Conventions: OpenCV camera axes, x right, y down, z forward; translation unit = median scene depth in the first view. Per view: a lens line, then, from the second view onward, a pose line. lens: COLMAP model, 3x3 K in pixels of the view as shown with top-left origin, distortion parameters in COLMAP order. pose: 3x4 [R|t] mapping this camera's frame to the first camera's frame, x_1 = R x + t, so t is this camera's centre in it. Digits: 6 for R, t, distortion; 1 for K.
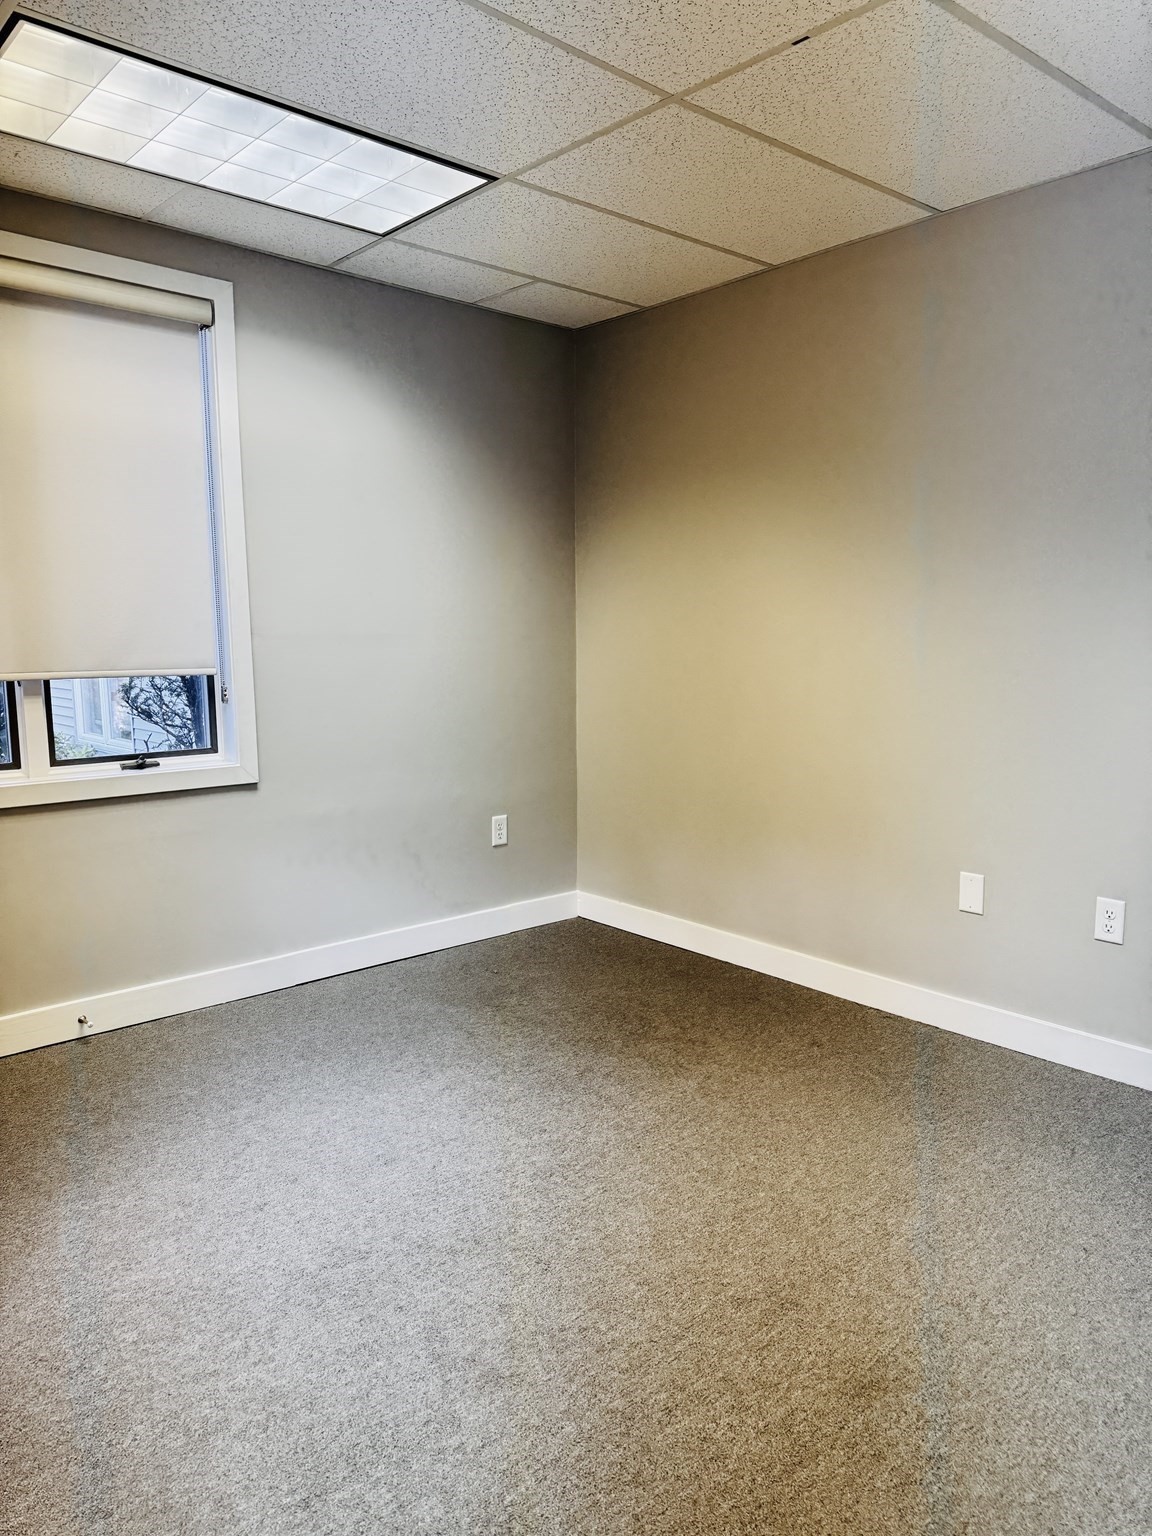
lens RADIAL K [[1051.7, 0, 576.0], [0, 1051.7, 768.0], [0, 0, 1]] dist [0.003672, 0.000121]
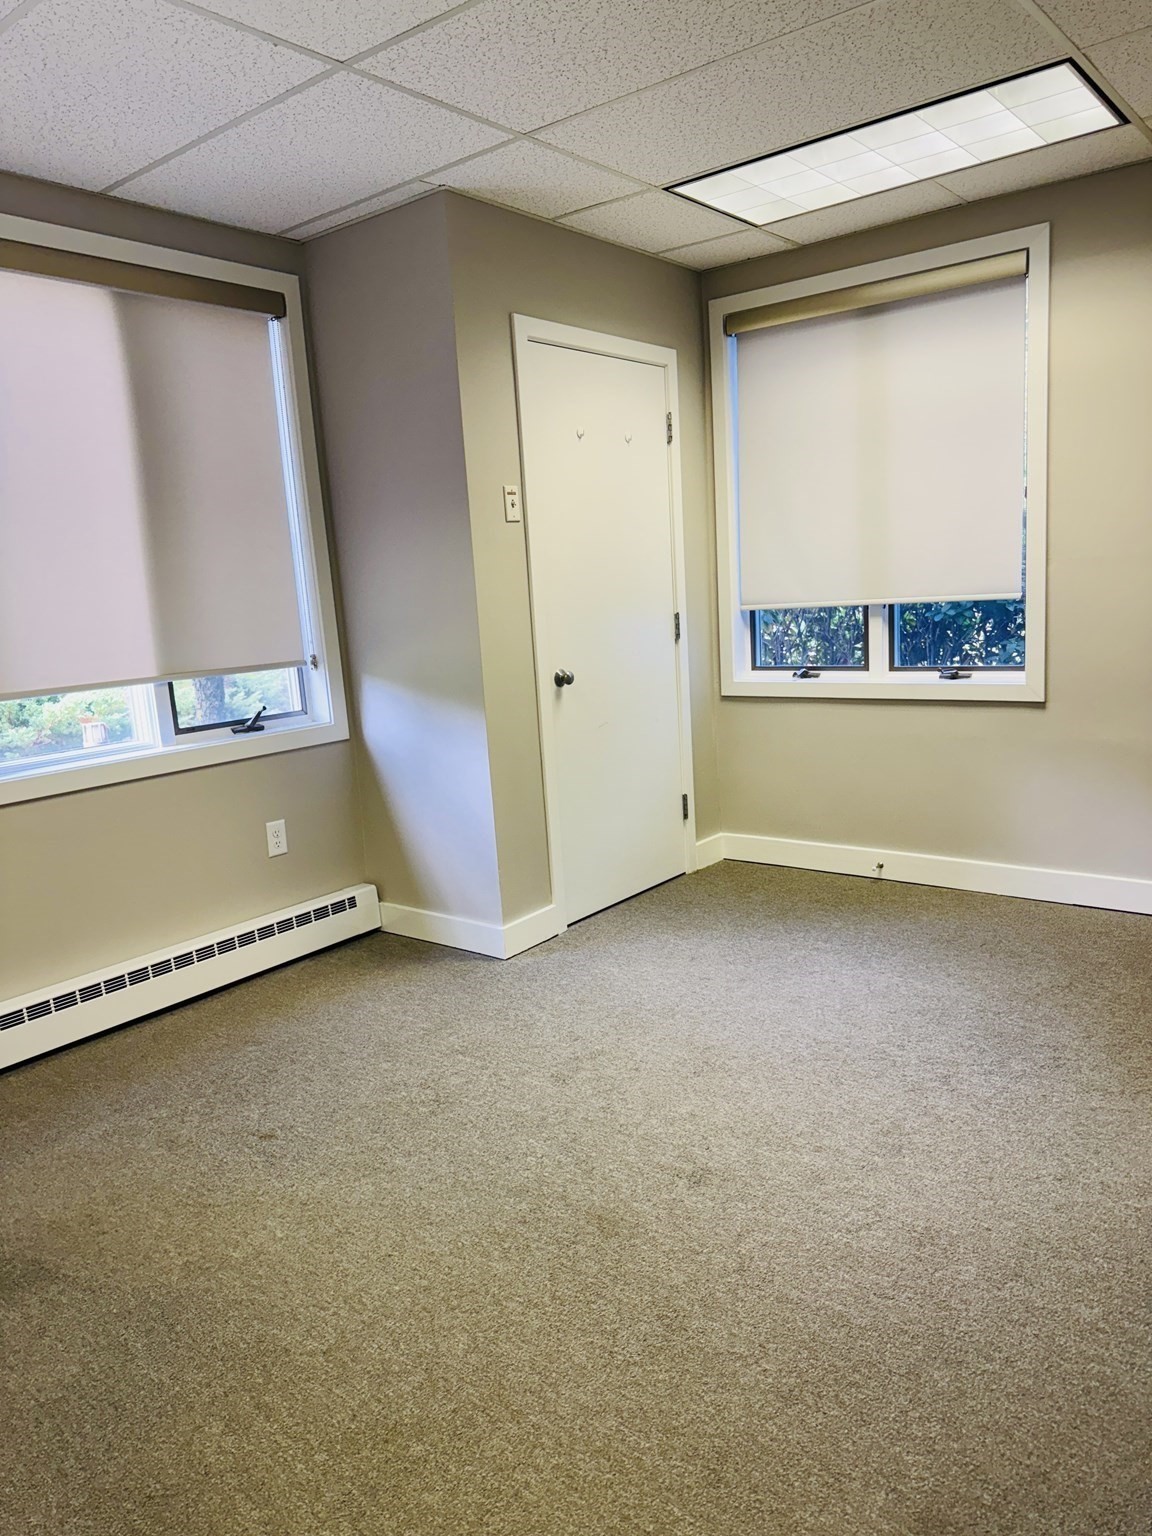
lens RADIAL K [[1082.3, 0, 576.0], [0, 1082.3, 768.0], [0, 0, 1]] dist [0.019337, -0.022288]
pose [[0.156959, 0.165651, -0.973614, 0.791626], [-0.057176, 0.985704, 0.158490, -0.076005], [0.985949, 0.030791, 0.164186, 0.405186]]
